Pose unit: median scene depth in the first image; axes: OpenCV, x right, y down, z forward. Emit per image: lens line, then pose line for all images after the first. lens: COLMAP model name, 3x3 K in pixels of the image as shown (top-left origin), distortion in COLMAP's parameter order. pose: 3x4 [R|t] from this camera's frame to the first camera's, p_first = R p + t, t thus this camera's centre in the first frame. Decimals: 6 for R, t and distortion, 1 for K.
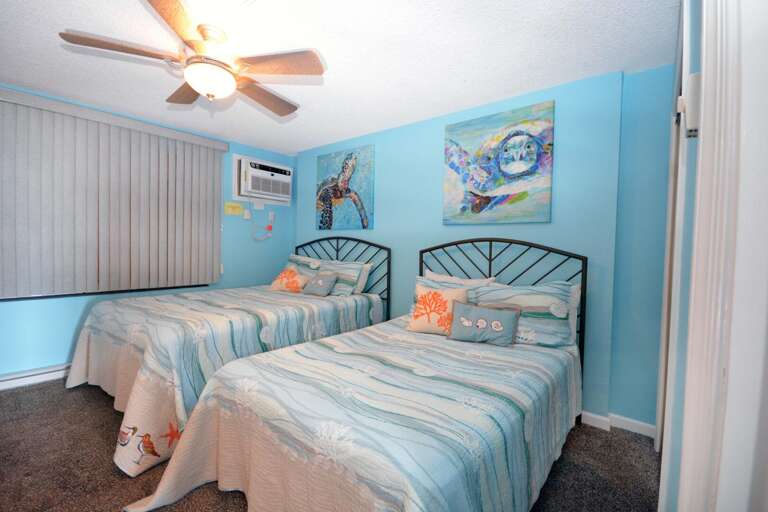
lens RADIAL K [[342.7, 0, 385.0], [0, 342.7, 254.7], [0, 0, 1]] dist [-0.003326, -0.000042]
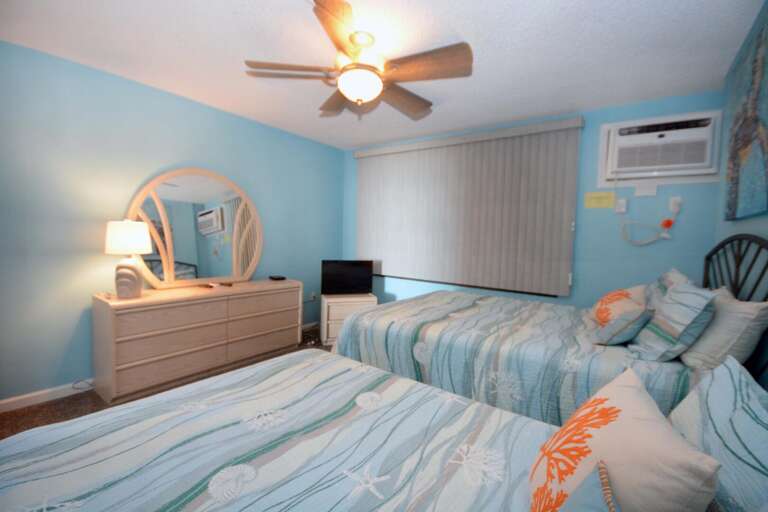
lens RADIAL K [[342.7, 0, 384.9], [0, 342.7, 254.4], [0, 0, 1]] dist [-0.003326, -0.000042]
pose [[0.046097, 0.025937, -0.998600, 0.320860], [-0.062649, 0.997770, 0.023023, -0.007227], [0.996970, 0.061500, 0.047619, 0.610724]]
